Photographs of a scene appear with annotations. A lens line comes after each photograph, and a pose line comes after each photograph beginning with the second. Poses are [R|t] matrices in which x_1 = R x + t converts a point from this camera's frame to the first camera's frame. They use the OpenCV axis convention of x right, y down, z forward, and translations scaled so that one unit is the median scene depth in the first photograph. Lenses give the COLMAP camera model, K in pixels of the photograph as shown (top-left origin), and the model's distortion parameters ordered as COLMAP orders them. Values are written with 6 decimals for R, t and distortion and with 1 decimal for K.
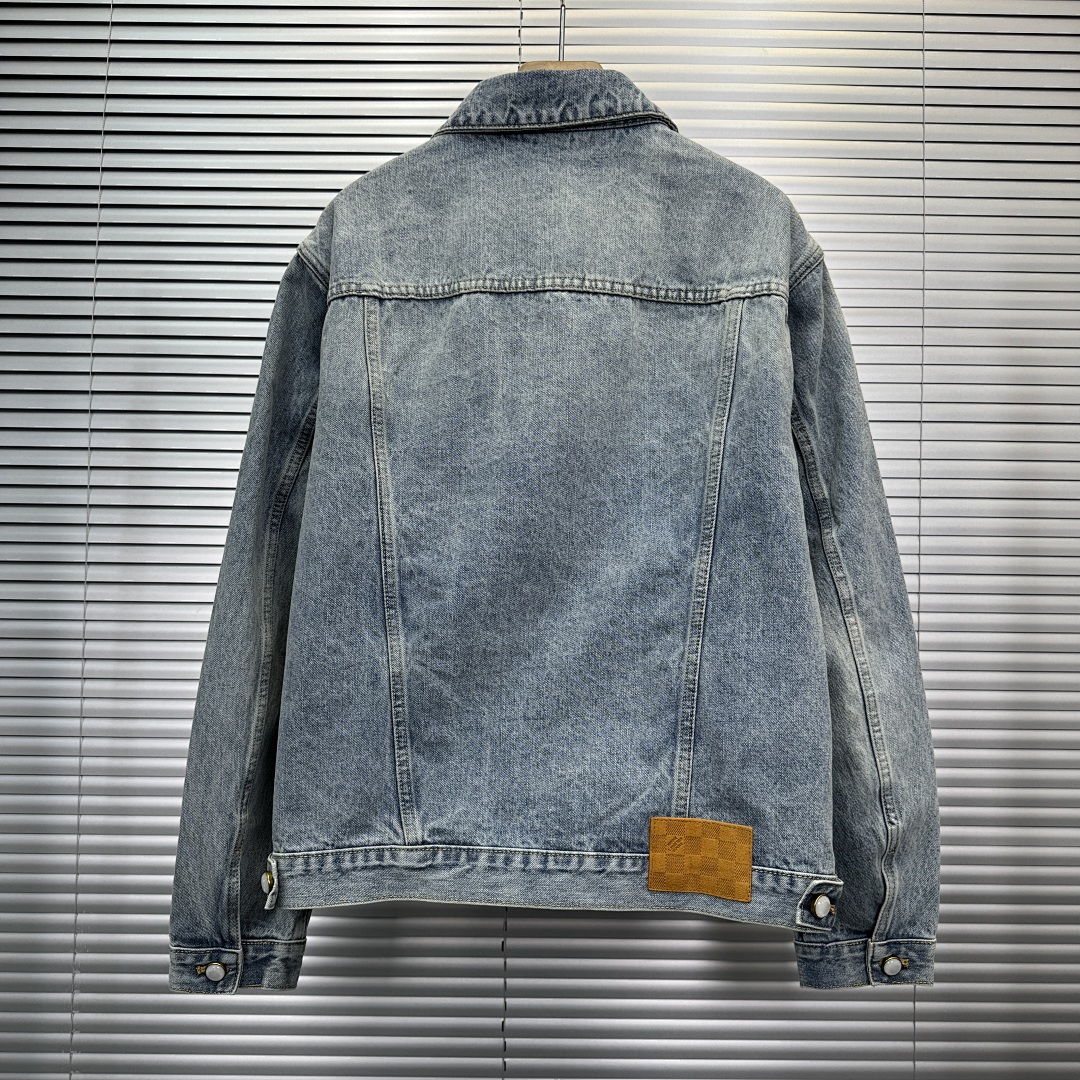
lens RADIAL K [[1029.2, 0, 540.0], [0, 1029.2, 540.0], [0, 0, 1]] dist [0.212525, -0.547251]
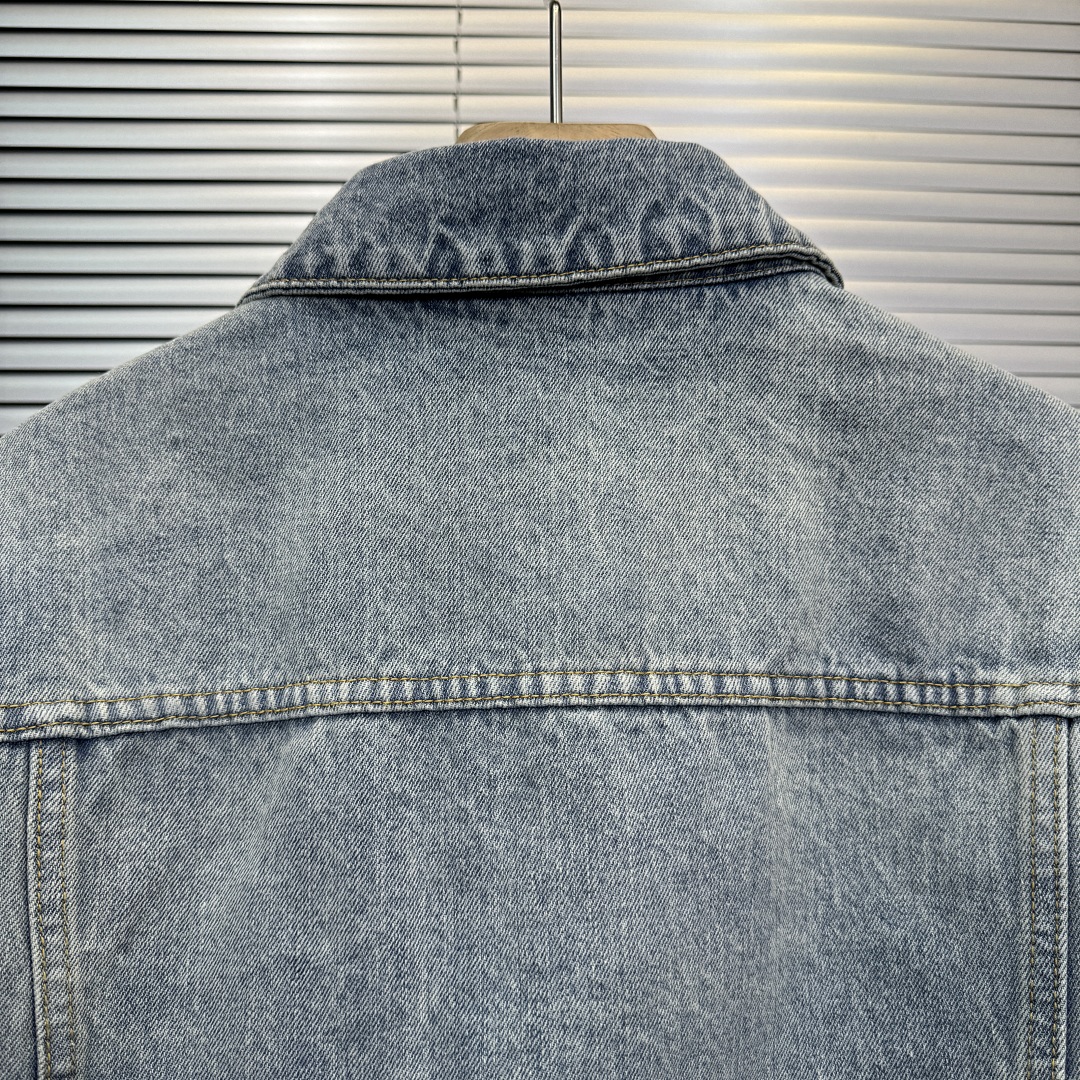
lens RADIAL K [[1061.5, 0, 546.6], [0, 1061.5, 543.7], [0, 0, 1]] dist [0.176011, -0.484368]
pose [[0.996039, -0.021507, 0.086283, -0.024644], [0.030668, 0.993861, -0.106300, -0.254163], [-0.083467, 0.108525, 0.990583, 0.614413]]
